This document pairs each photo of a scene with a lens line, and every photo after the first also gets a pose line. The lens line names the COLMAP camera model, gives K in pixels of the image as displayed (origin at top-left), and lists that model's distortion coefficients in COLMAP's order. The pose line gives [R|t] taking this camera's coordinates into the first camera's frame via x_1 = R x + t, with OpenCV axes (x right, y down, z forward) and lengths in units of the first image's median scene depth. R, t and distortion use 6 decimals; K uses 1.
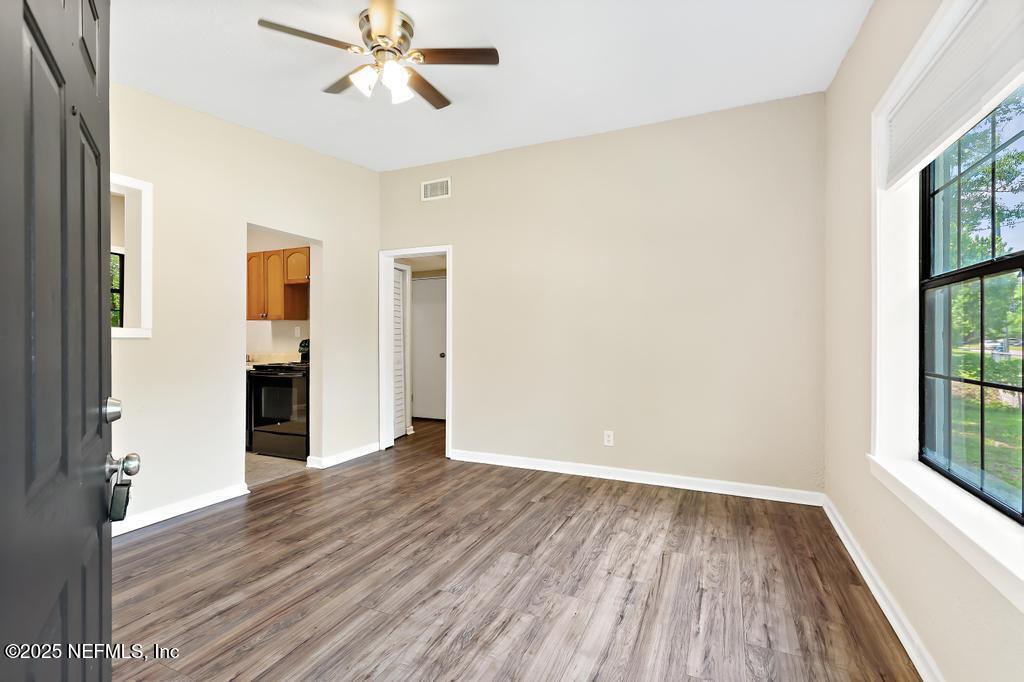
lens RADIAL K [[472.6, 0, 512.0], [0, 472.6, 341.0], [0, 0, 1]] dist [0.007849, -0.000336]
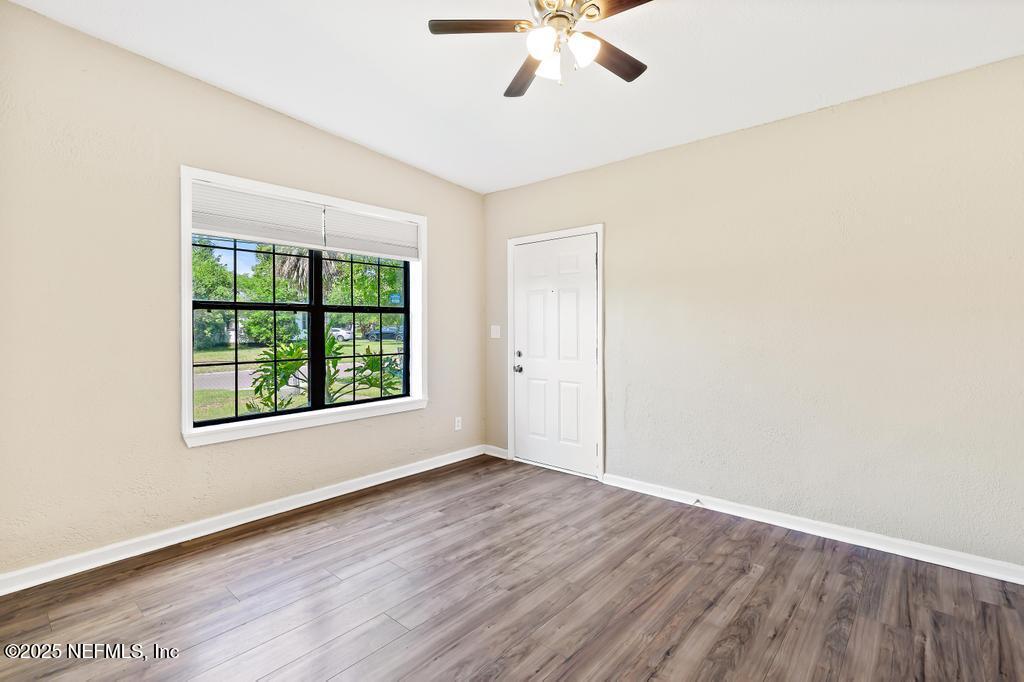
lens RADIAL K [[472.9, 0, 507.1], [0, 472.9, 323.5], [0, 0, 1]] dist [0.003317, 0.000137]
pose [[-0.953732, 0.008516, 0.300538, -0.340105], [0.009000, 0.999959, 0.000225, -0.037738], [-0.300524, 0.002920, -0.953770, 1.457689]]
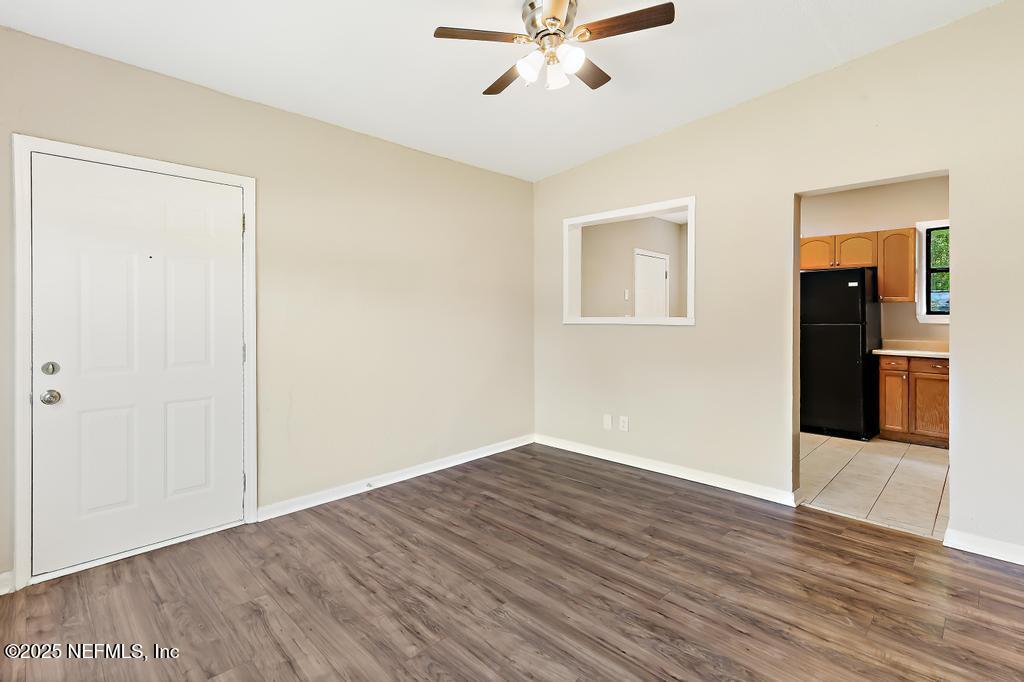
lens RADIAL K [[480.8, 0, 508.0], [0, 480.8, 316.0], [0, 0, 1]] dist [0.007891, -0.000957]
pose [[-0.354557, 0.003157, -0.935029, 0.542517], [-0.005927, 0.999967, 0.005624, -0.034787], [0.935016, 0.007536, -0.354526, 0.989667]]
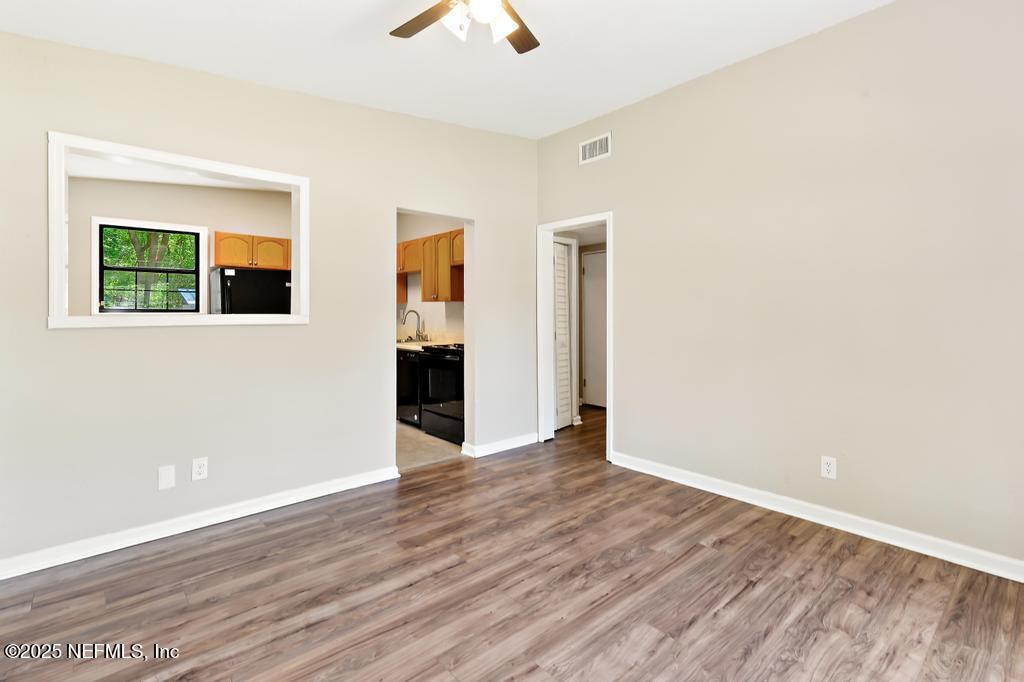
lens RADIAL K [[480.8, 0, 508.0], [0, 480.8, 316.0], [0, 0, 1]] dist [0.007891, -0.000957]
pose [[0.909389, 0.000995, -0.415945, 0.093040], [-0.000295, 0.999998, 0.001748, -0.025924], [0.415946, -0.001467, 0.909388, 0.205510]]
